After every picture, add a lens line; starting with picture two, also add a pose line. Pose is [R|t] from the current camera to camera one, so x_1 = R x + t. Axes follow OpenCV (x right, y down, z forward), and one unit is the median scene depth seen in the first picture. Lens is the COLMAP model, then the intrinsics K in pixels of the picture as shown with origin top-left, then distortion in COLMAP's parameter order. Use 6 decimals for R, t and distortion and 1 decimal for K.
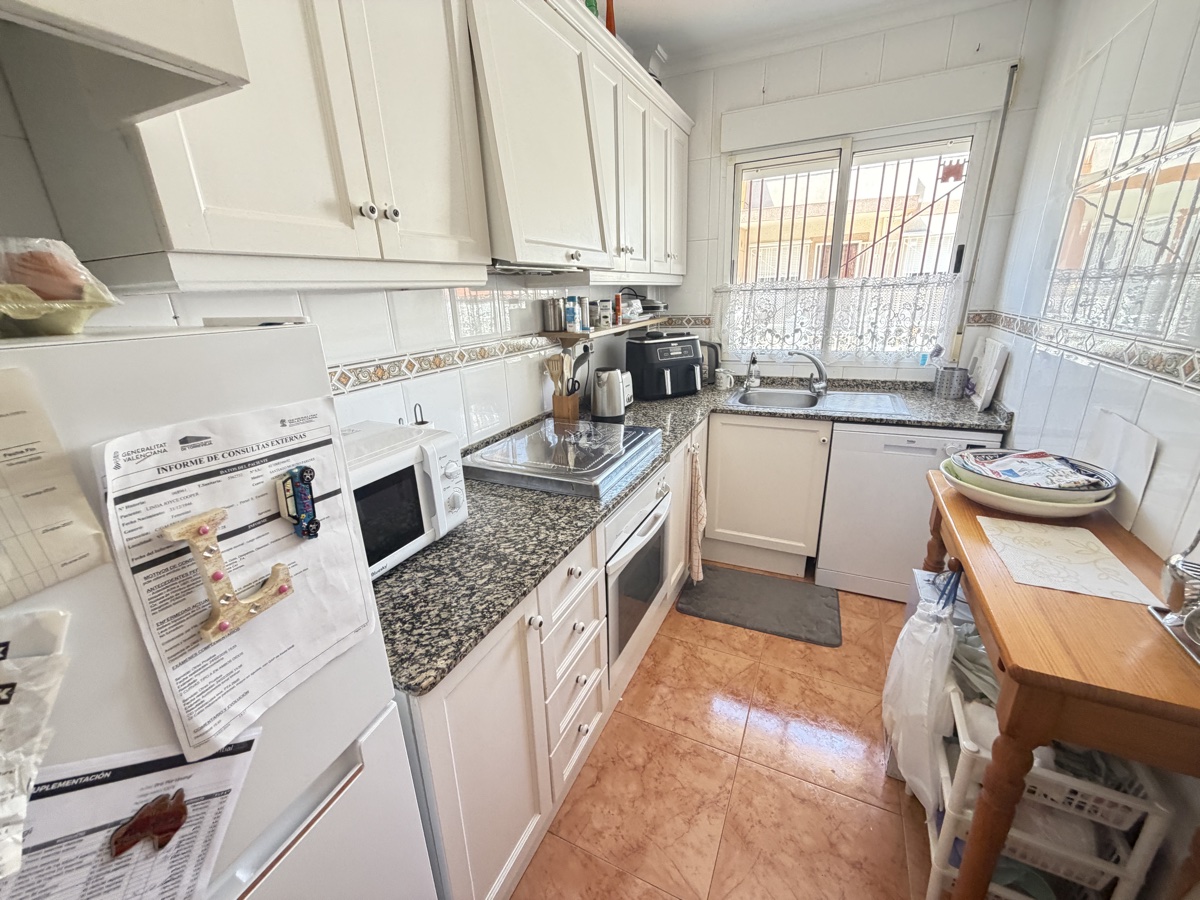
lens RADIAL K [[475.7, 0, 598.3], [0, 475.7, 451.4], [0, 0, 1]] dist [0.000258, -0.000124]
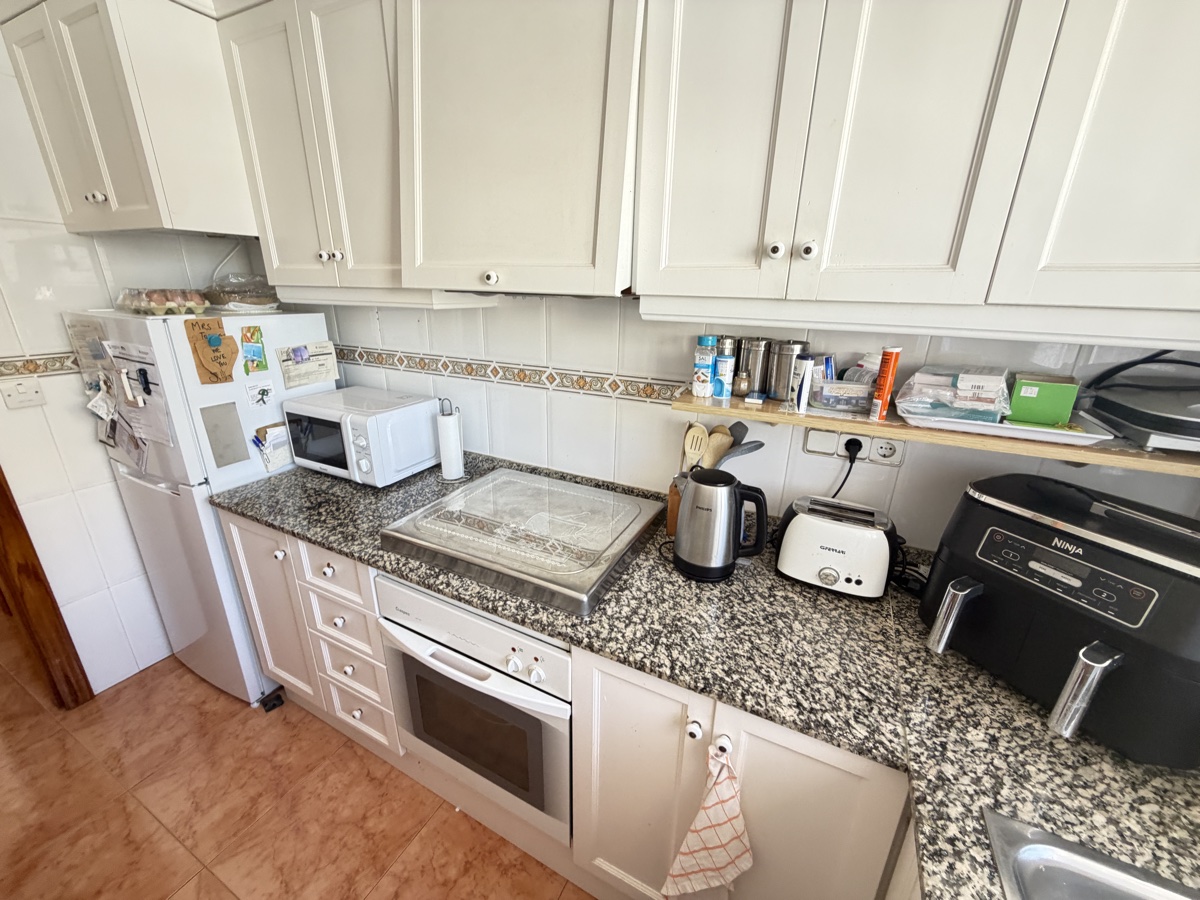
lens RADIAL K [[475.7, 0, 598.3], [0, 475.7, 451.4], [0, 0, 1]] dist [0.000258, -0.000124]
pose [[0.011689, 0.319783, -0.947419, 0.740243], [-0.361108, 0.884892, 0.294223, -0.431333], [0.932451, 0.338682, 0.125820, 1.142343]]
